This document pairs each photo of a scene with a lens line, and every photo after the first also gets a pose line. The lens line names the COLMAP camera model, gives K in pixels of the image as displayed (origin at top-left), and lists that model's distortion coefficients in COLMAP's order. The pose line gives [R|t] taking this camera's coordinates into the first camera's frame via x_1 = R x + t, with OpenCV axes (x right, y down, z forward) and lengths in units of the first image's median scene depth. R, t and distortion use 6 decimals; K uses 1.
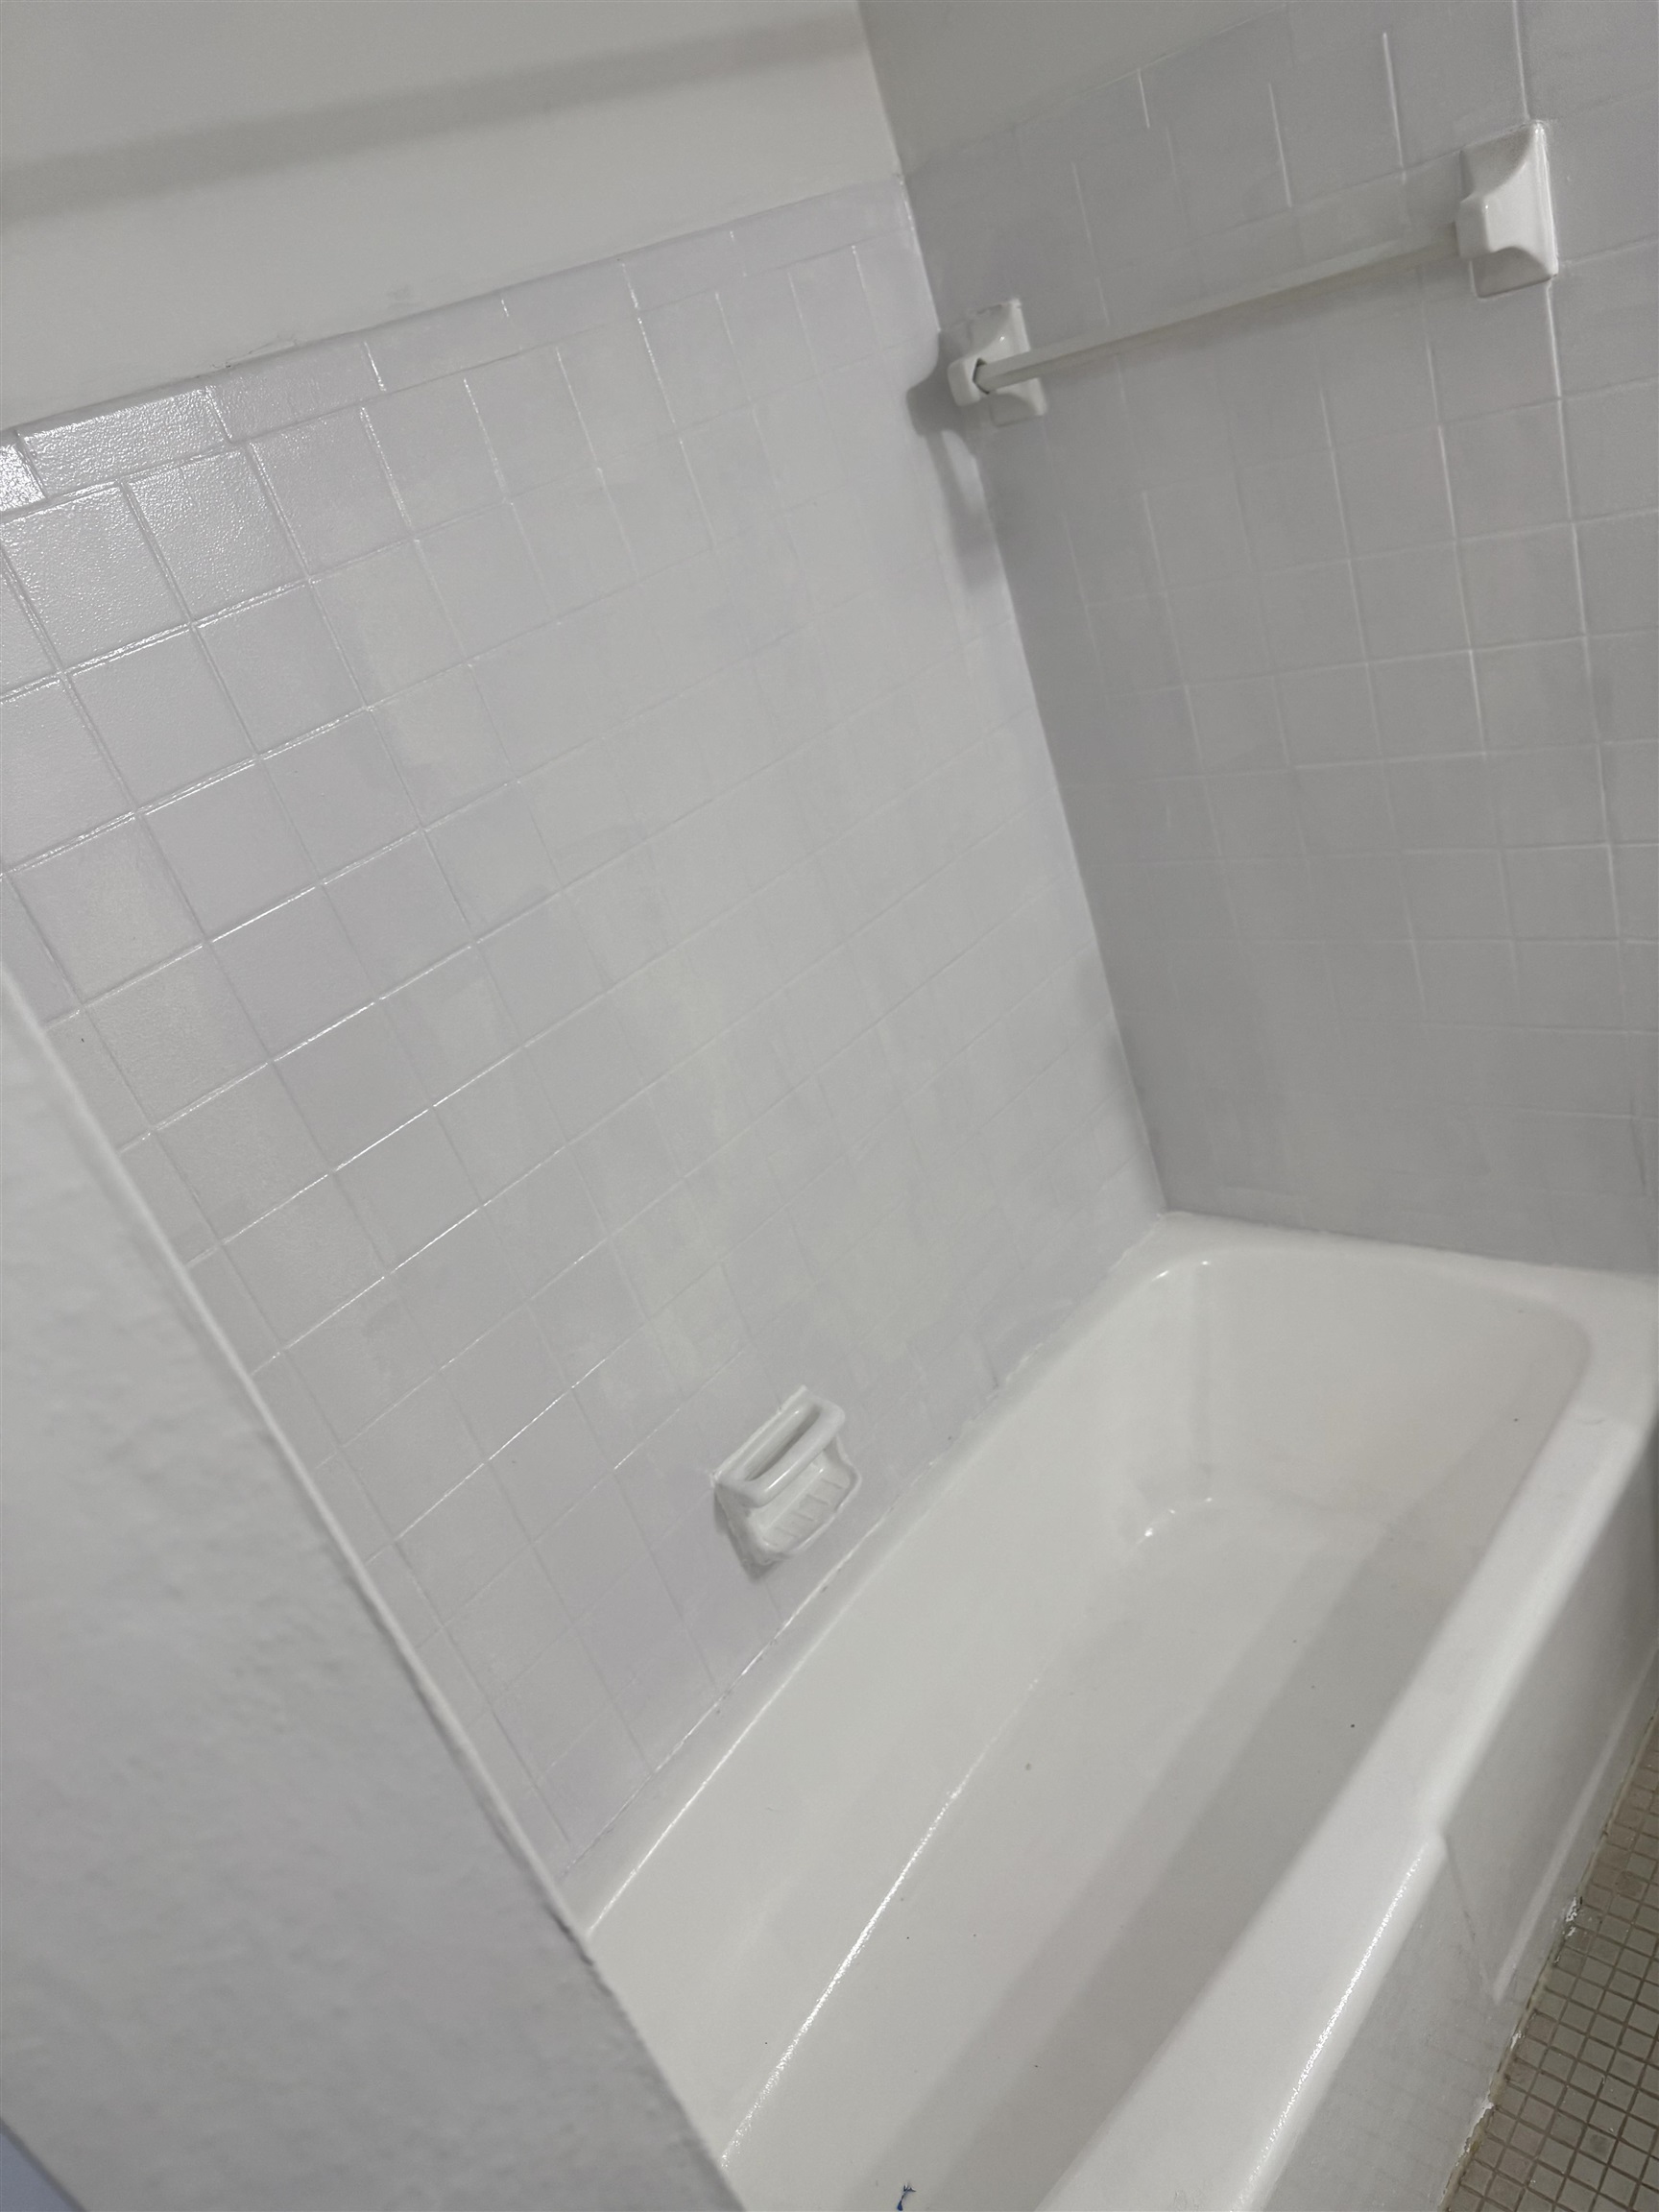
lens RADIAL K [[1567.5, 0, 806.5], [0, 1567.5, 1114.3], [0, 0, 1]] dist [0.075424, -0.060971]
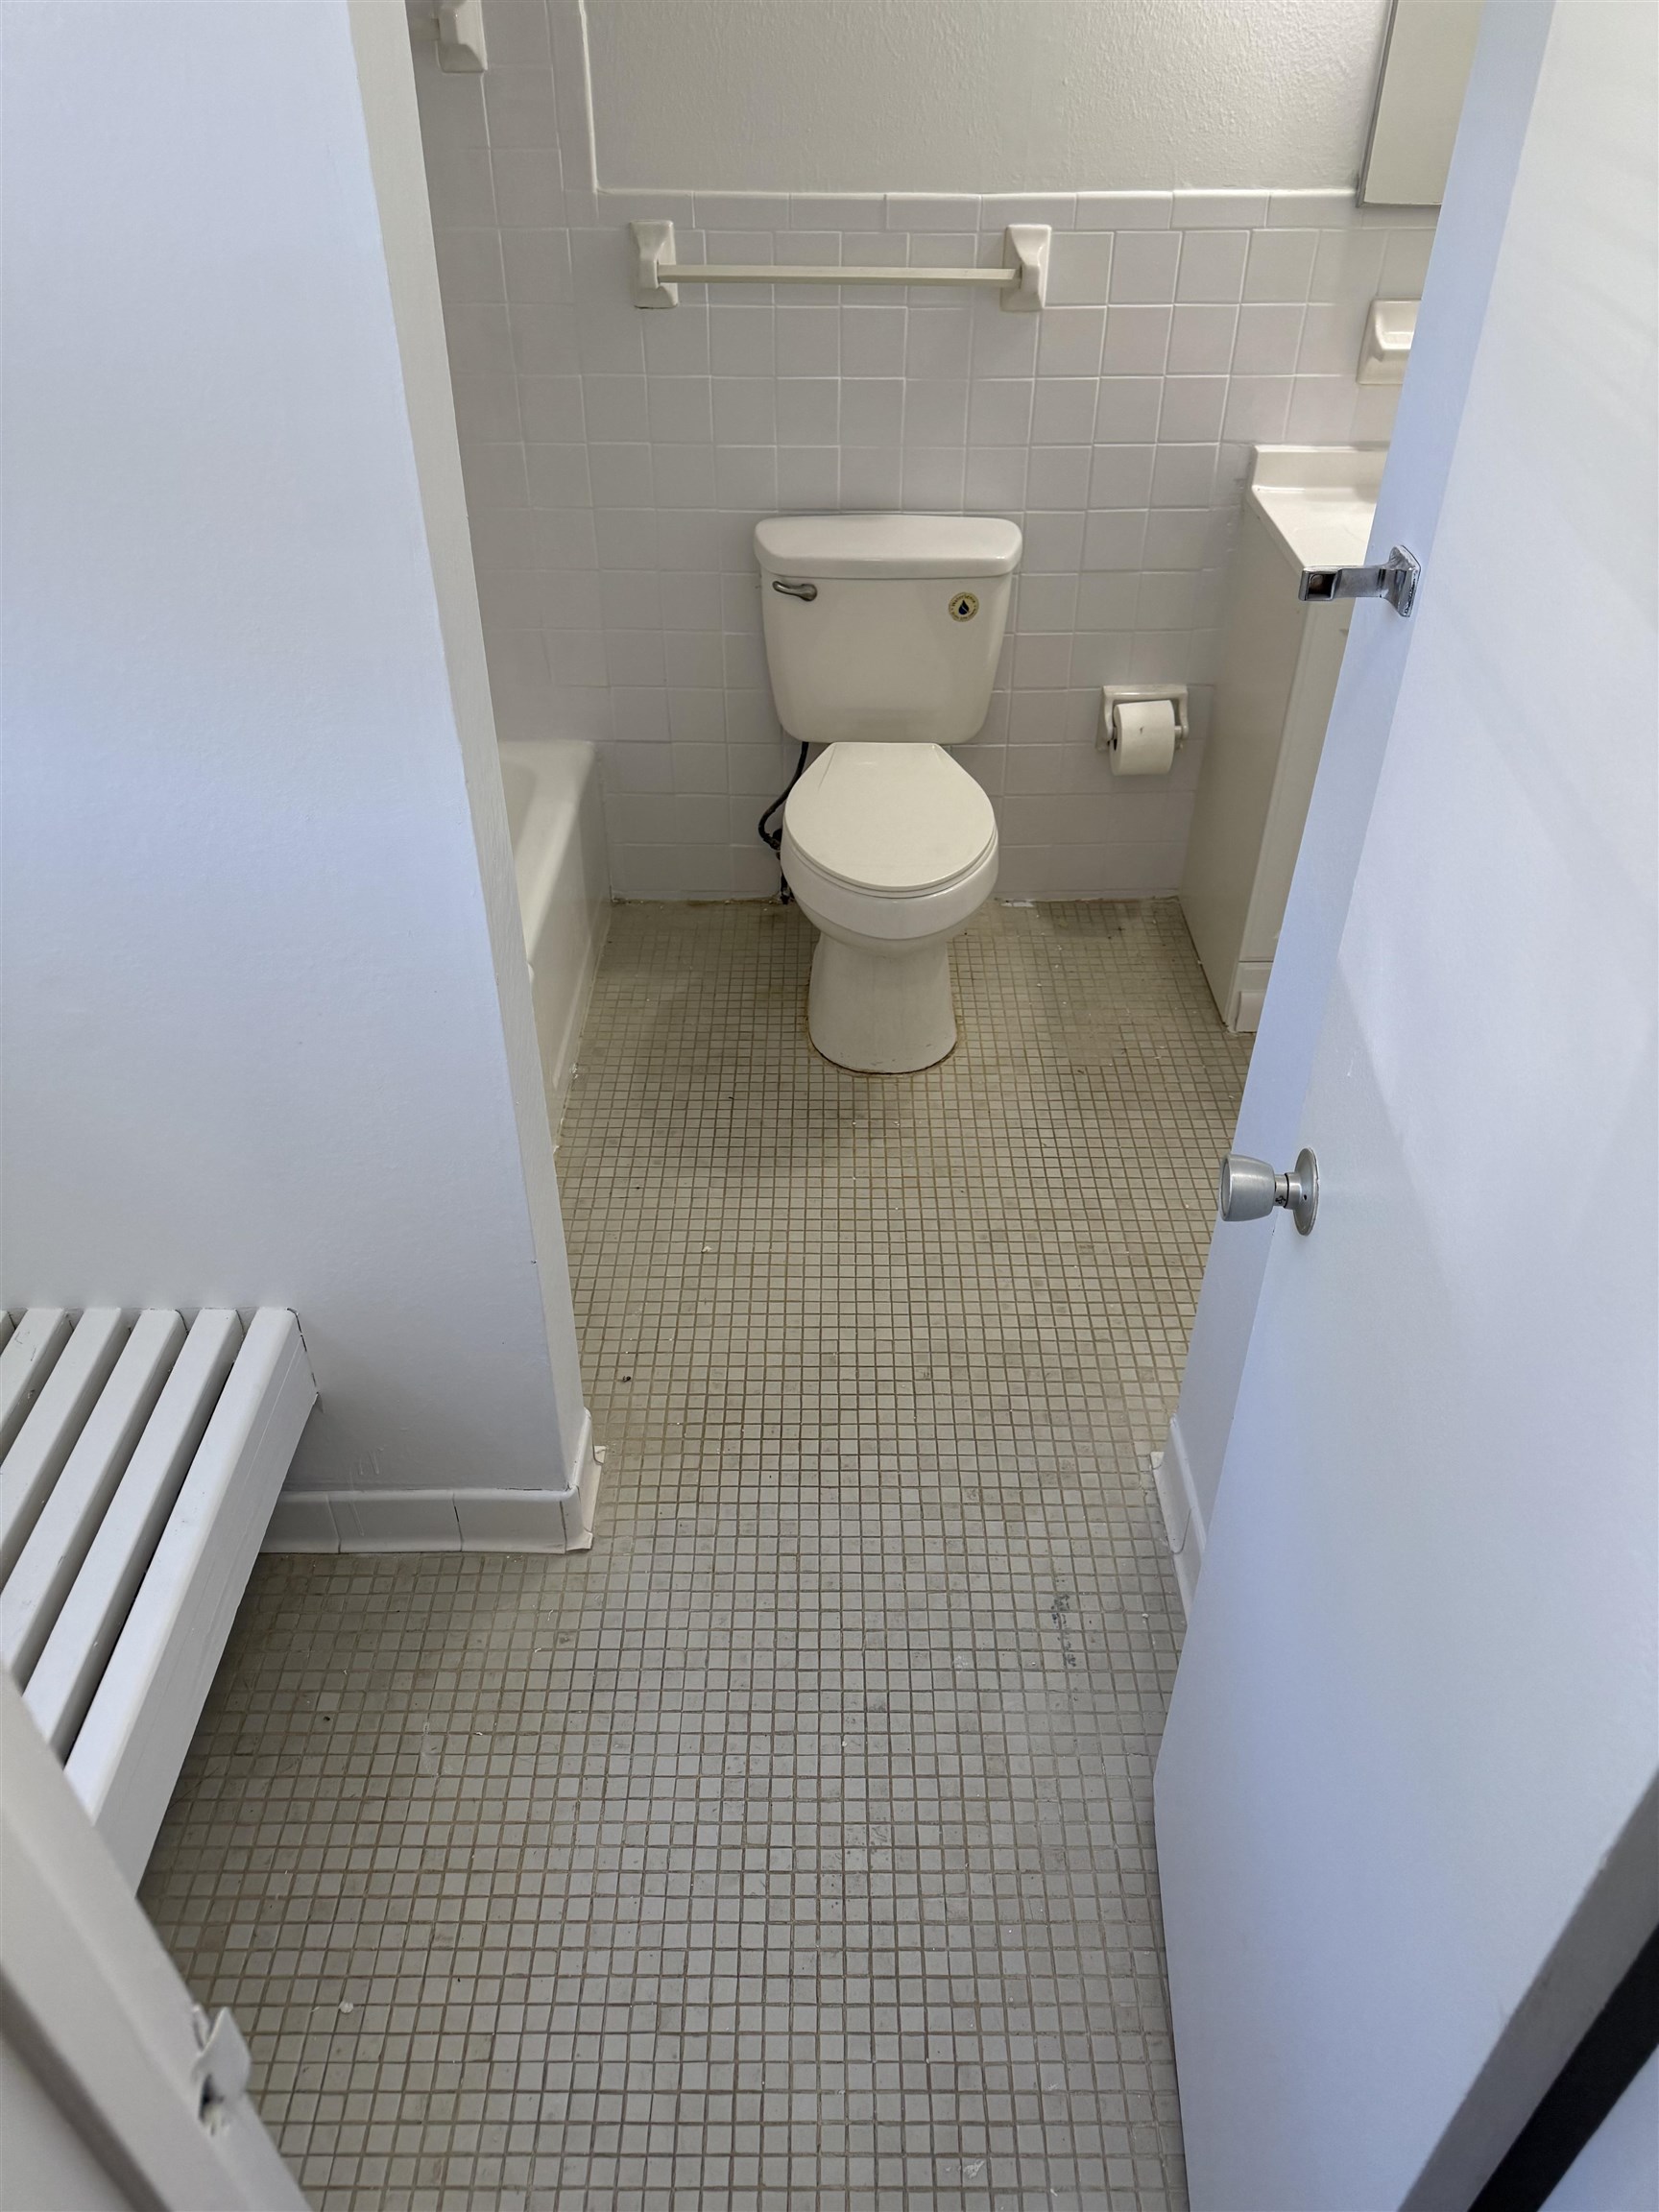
lens RADIAL K [[1554.8, 0, 829.5], [0, 1554.8, 1106.0], [0, 0, 1]] dist [0.005268, 0.005976]
pose [[0.714775, -0.140826, 0.685030, -0.548296], [0.103823, 0.990030, 0.095196, 0.443287], [-0.691606, 0.003078, 0.722269, -0.472426]]
